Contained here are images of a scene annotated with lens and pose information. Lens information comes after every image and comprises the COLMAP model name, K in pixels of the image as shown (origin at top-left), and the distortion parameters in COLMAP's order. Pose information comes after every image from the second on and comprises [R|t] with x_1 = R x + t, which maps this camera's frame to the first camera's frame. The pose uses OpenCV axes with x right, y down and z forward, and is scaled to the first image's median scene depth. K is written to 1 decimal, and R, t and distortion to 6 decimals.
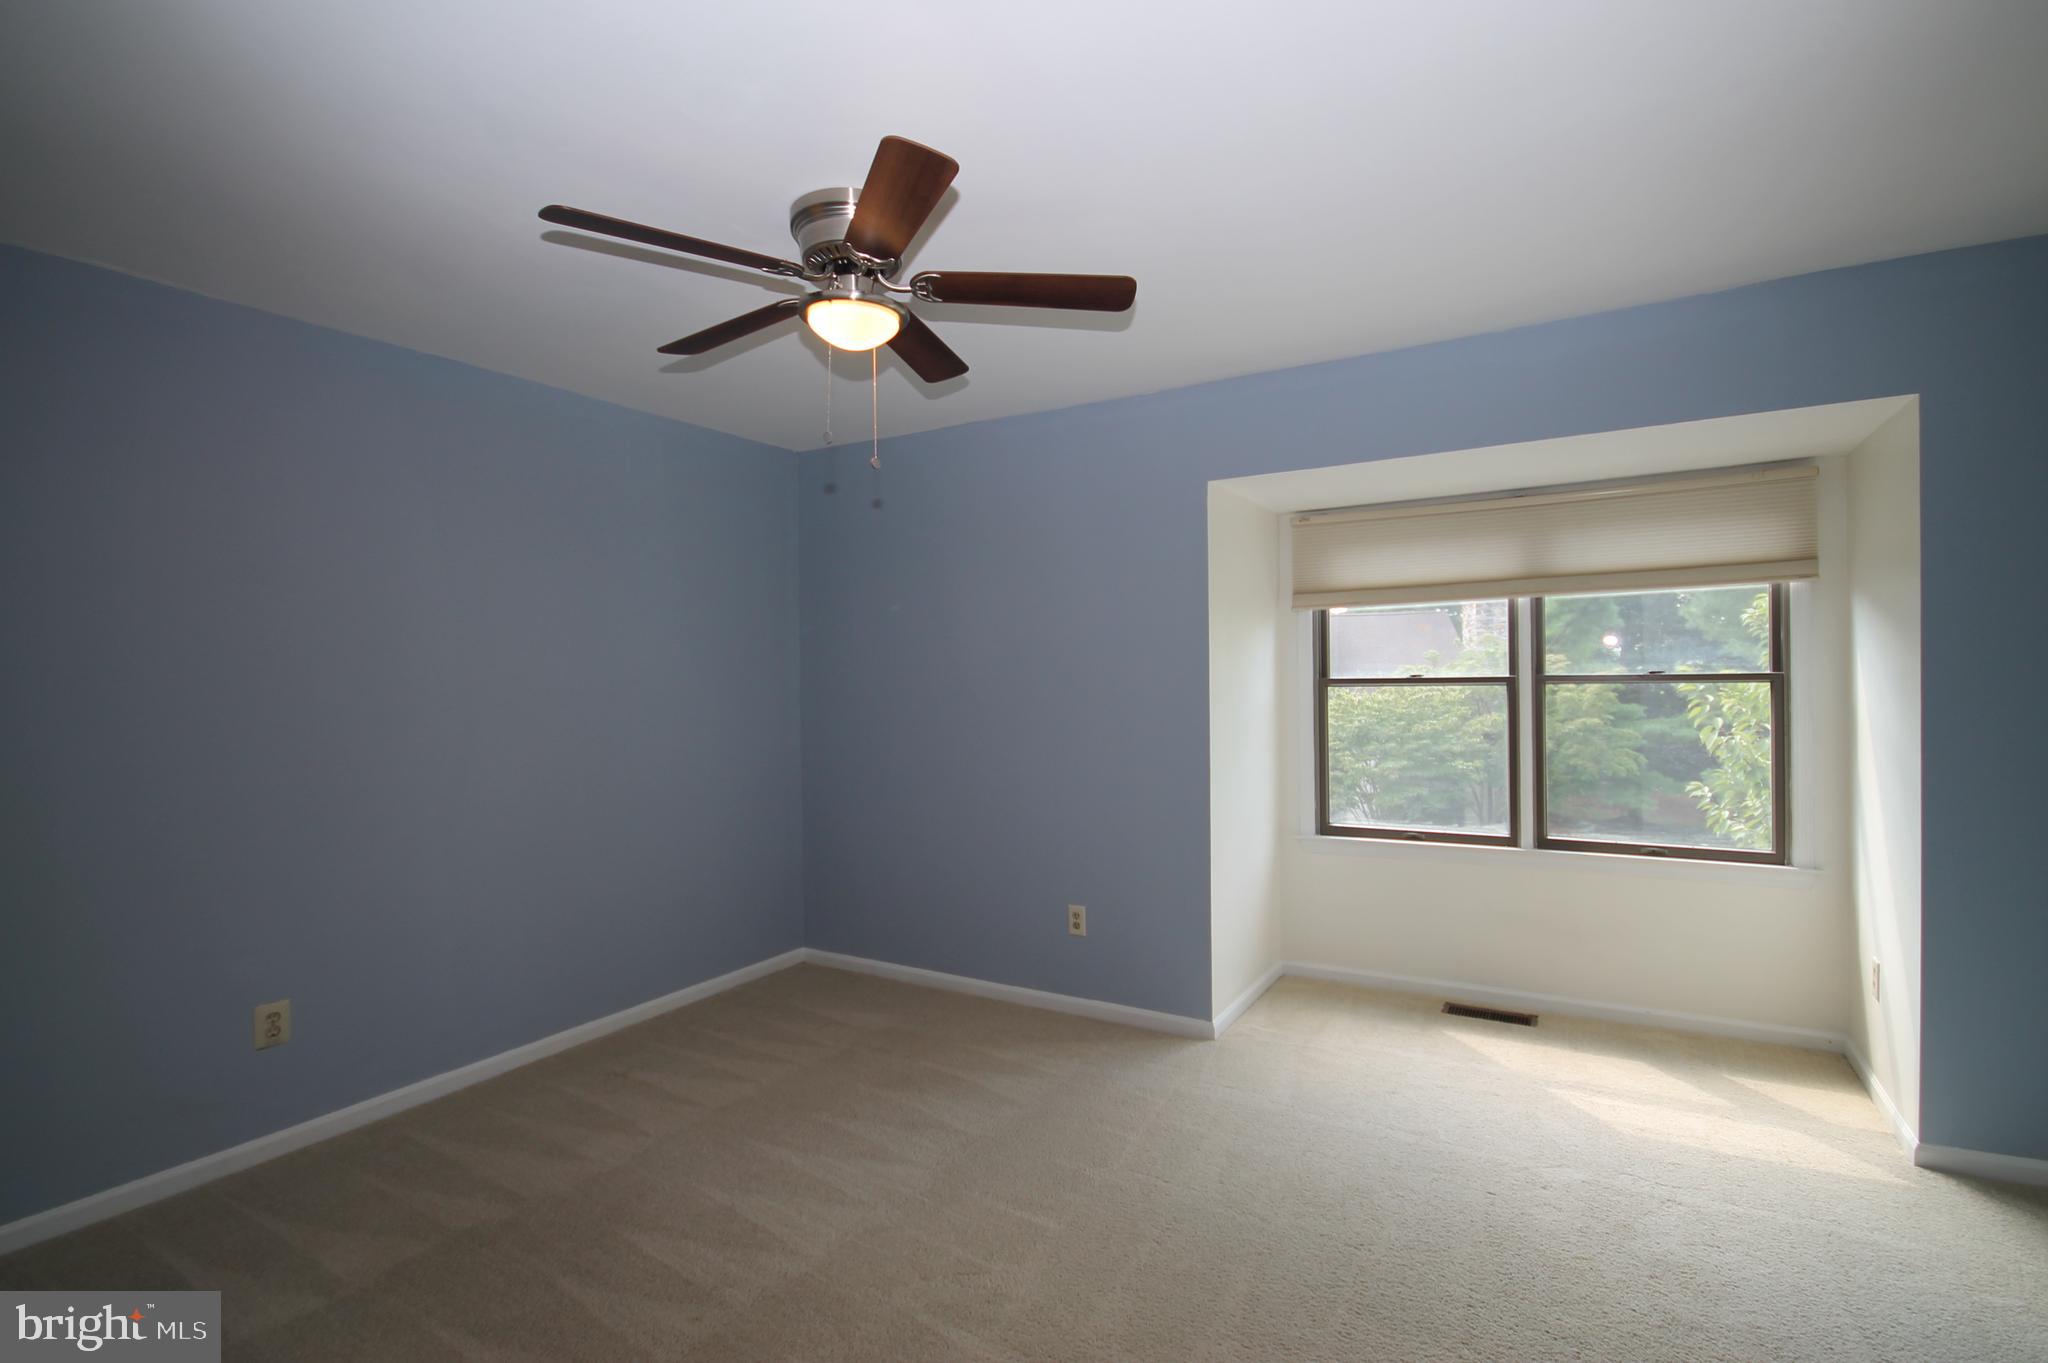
lens RADIAL K [[953.9, 0, 1035.3], [0, 953.9, 685.8], [0, 0, 1]] dist [-0.010888, 0.001132]
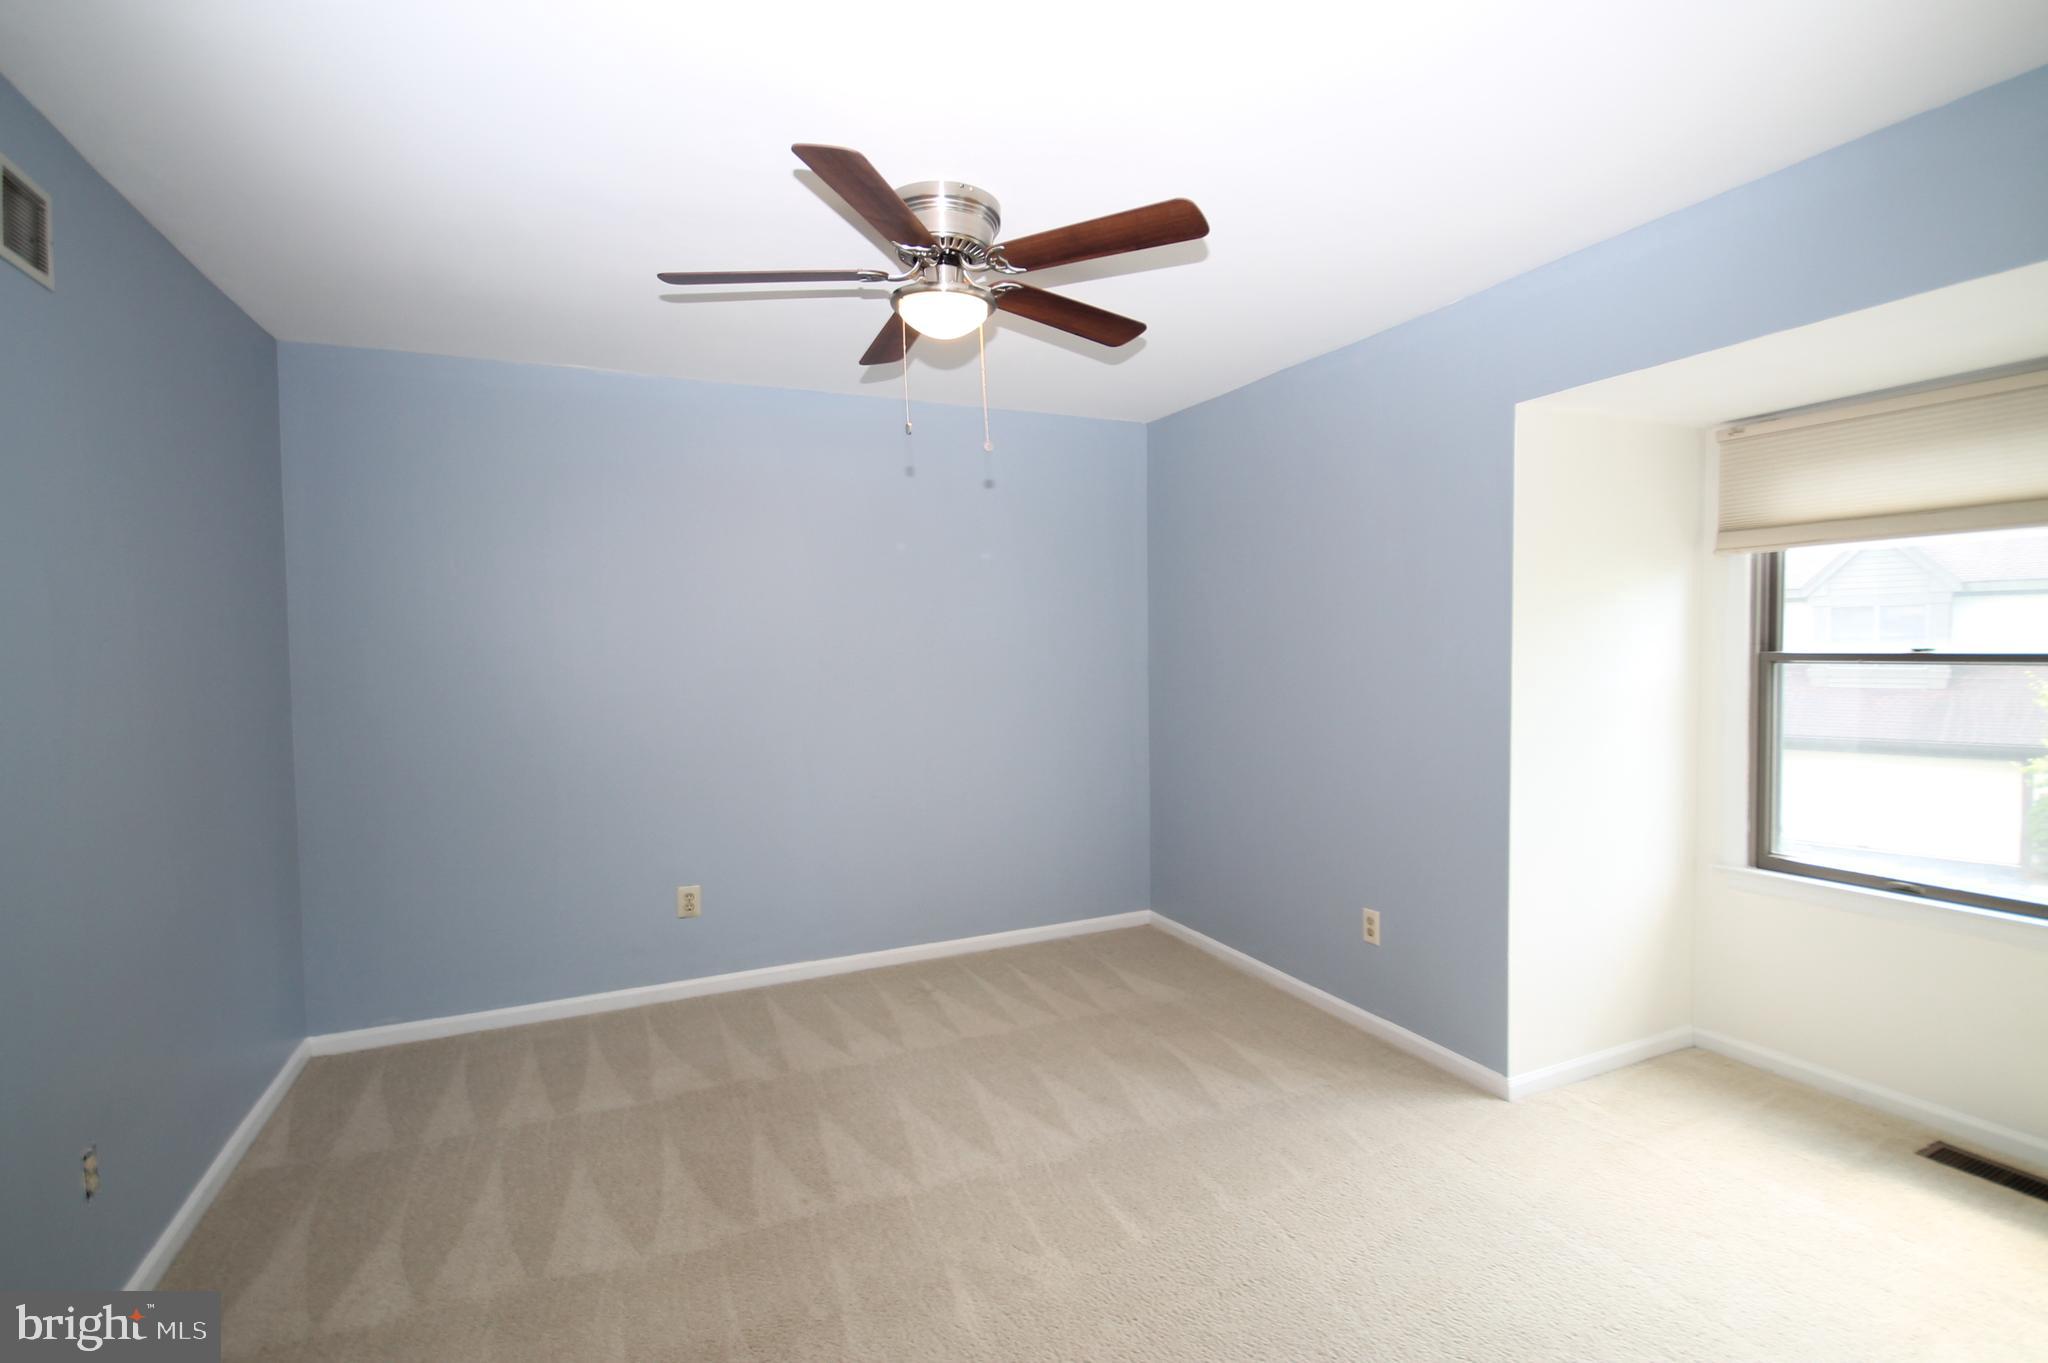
lens RADIAL K [[959.3, 0, 1042.4], [0, 959.3, 680.9], [0, 0, 1]] dist [-0.003747, 0.000639]
pose [[0.826684, 0.024256, -0.562144, 0.301285], [-0.004140, 0.999306, 0.037032, -0.011861], [0.562652, -0.028287, 0.826210, 0.114346]]
